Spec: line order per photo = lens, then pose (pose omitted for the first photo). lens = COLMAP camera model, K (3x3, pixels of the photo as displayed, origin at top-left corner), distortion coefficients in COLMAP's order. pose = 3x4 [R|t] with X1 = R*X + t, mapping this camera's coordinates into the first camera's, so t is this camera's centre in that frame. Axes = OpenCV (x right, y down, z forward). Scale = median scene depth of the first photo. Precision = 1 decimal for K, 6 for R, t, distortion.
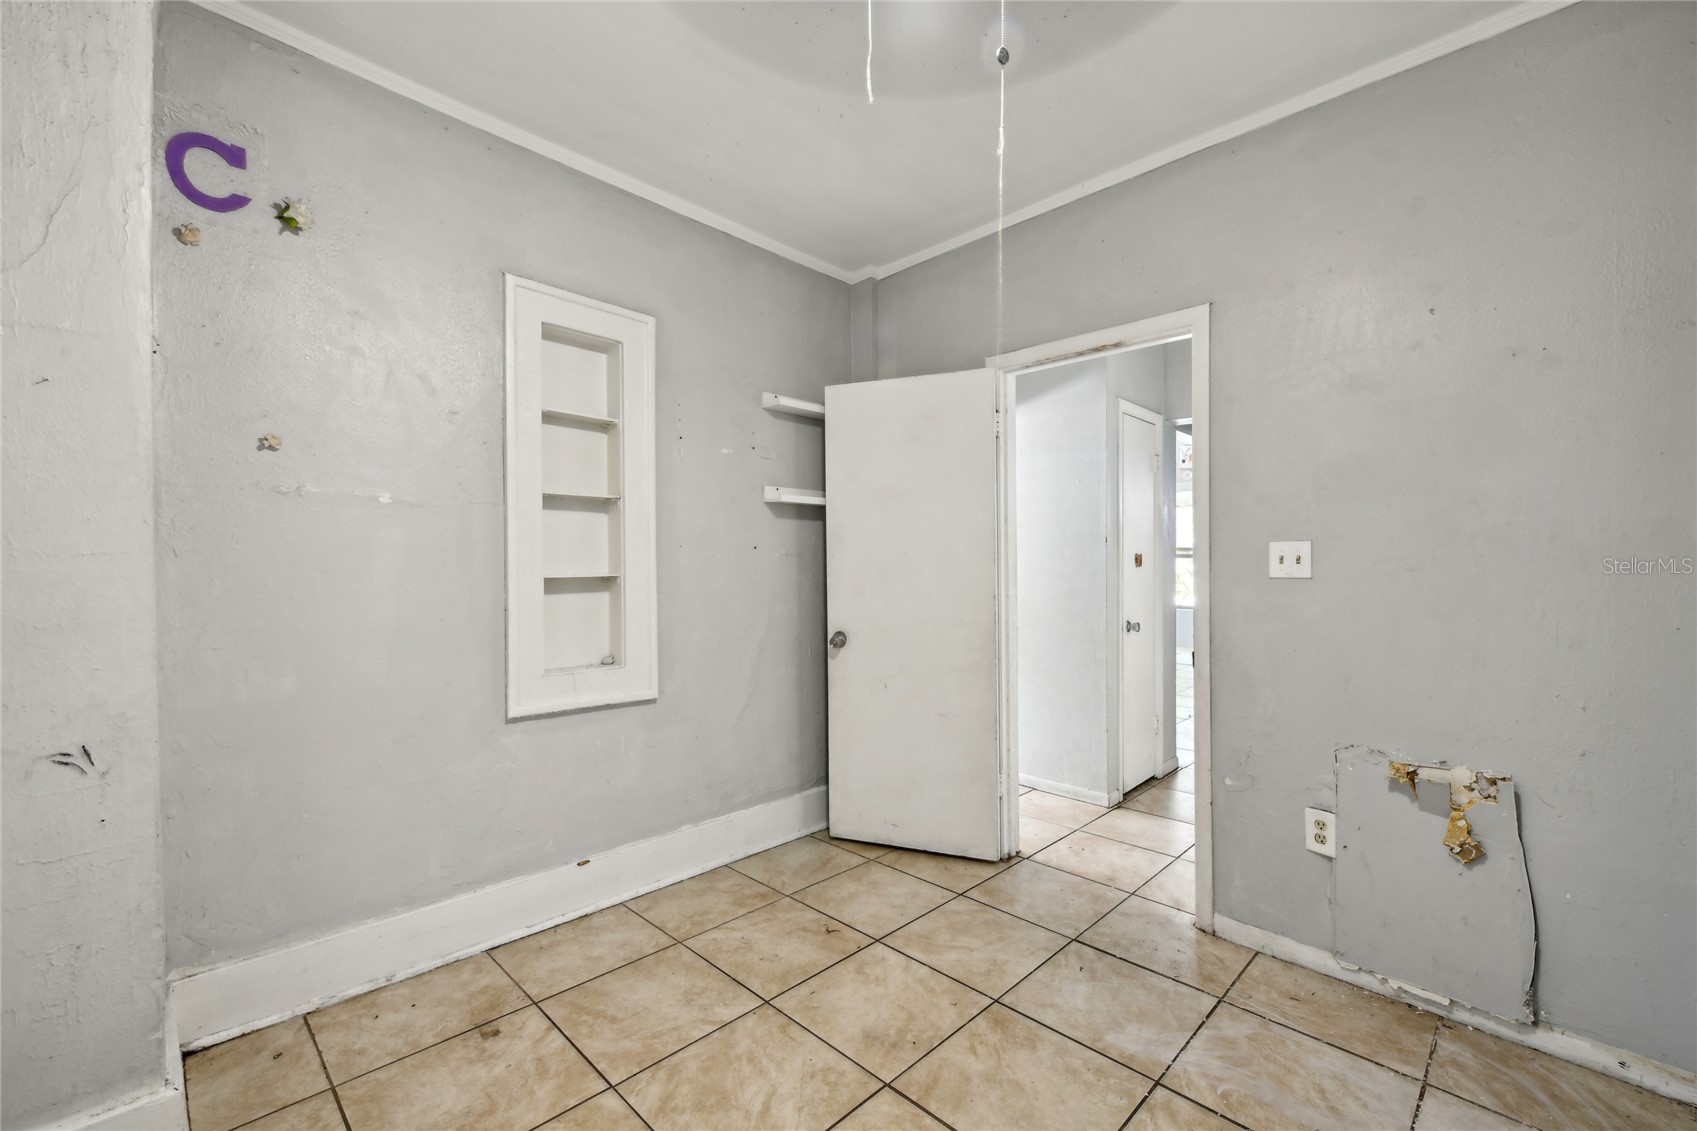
lens RADIAL K [[700.4, 0, 849.7], [0, 700.4, 567.7], [0, 0, 1]] dist [-0.000946, -0.000361]
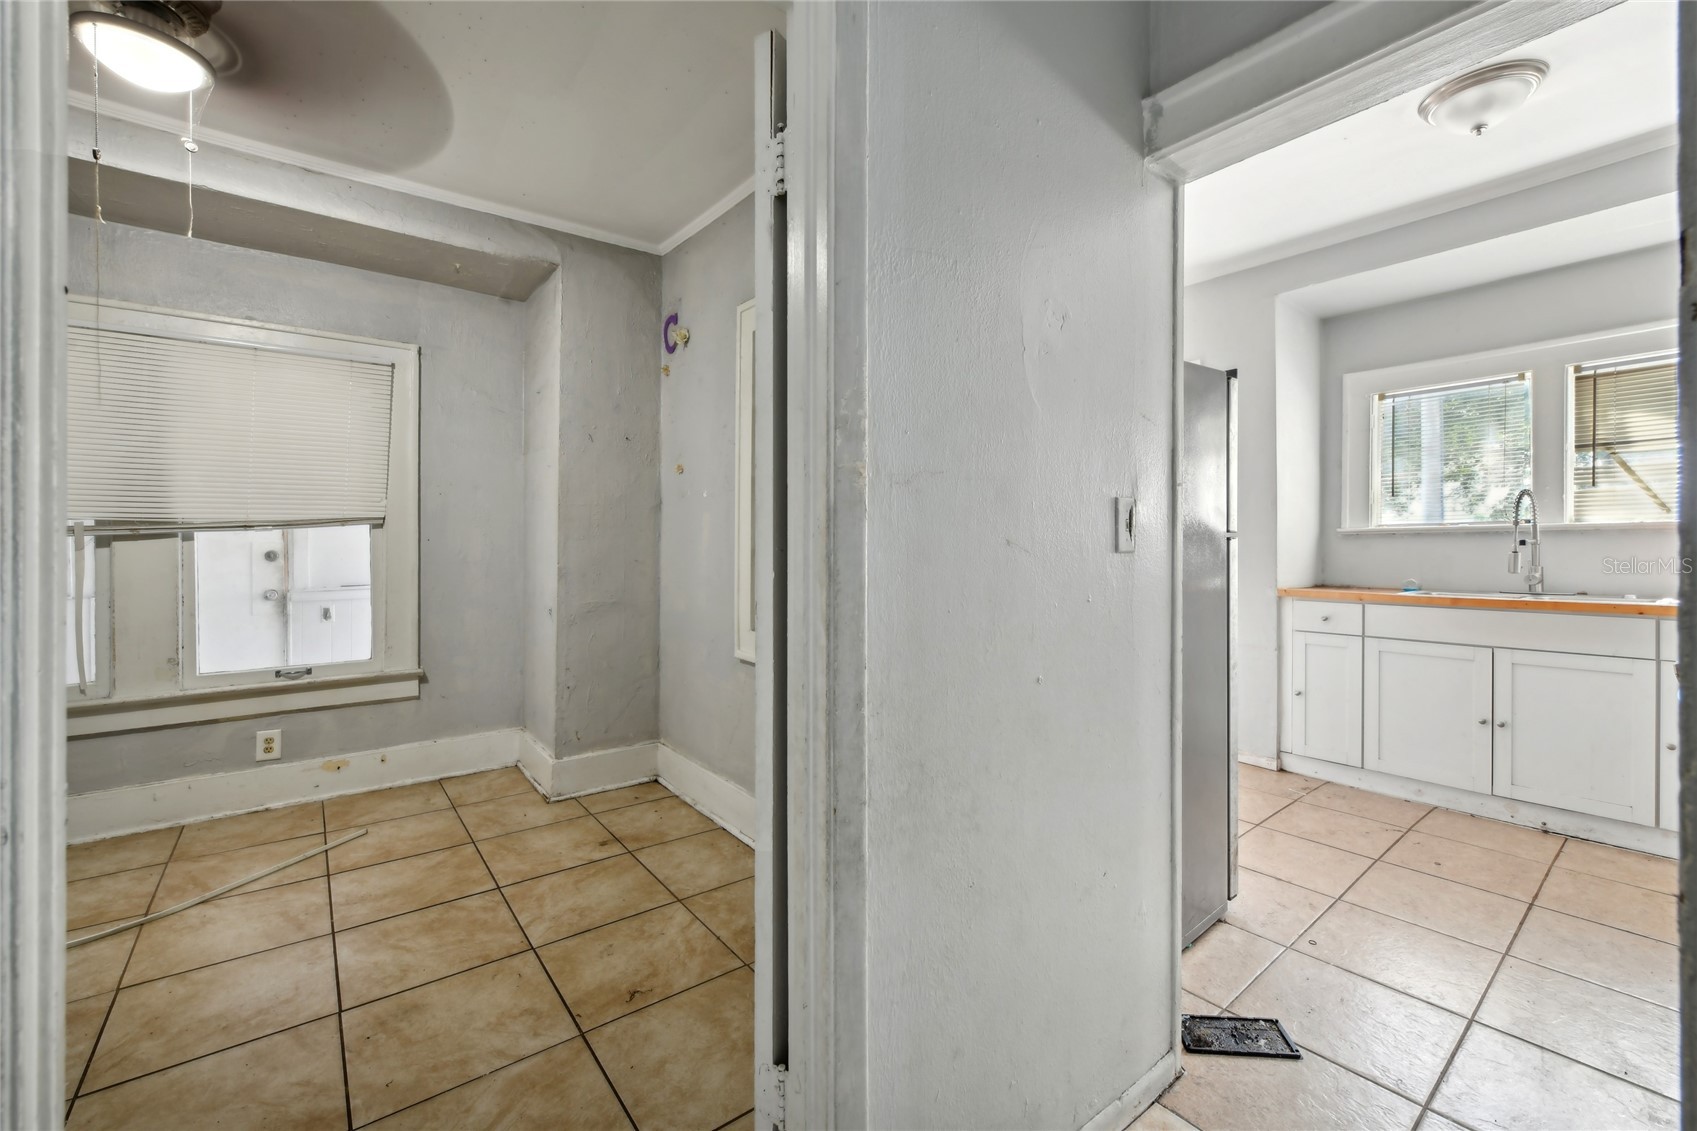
lens RADIAL K [[700.4, 0, 879.0], [0, 700.4, 542.2], [0, 0, 1]] dist [-0.000946, -0.000361]
pose [[-0.096367, 0.000053, -0.995346, 0.836641], [-0.005841, 0.999983, 0.000619, 0.005016], [0.995329, 0.005874, -0.096366, 1.537458]]
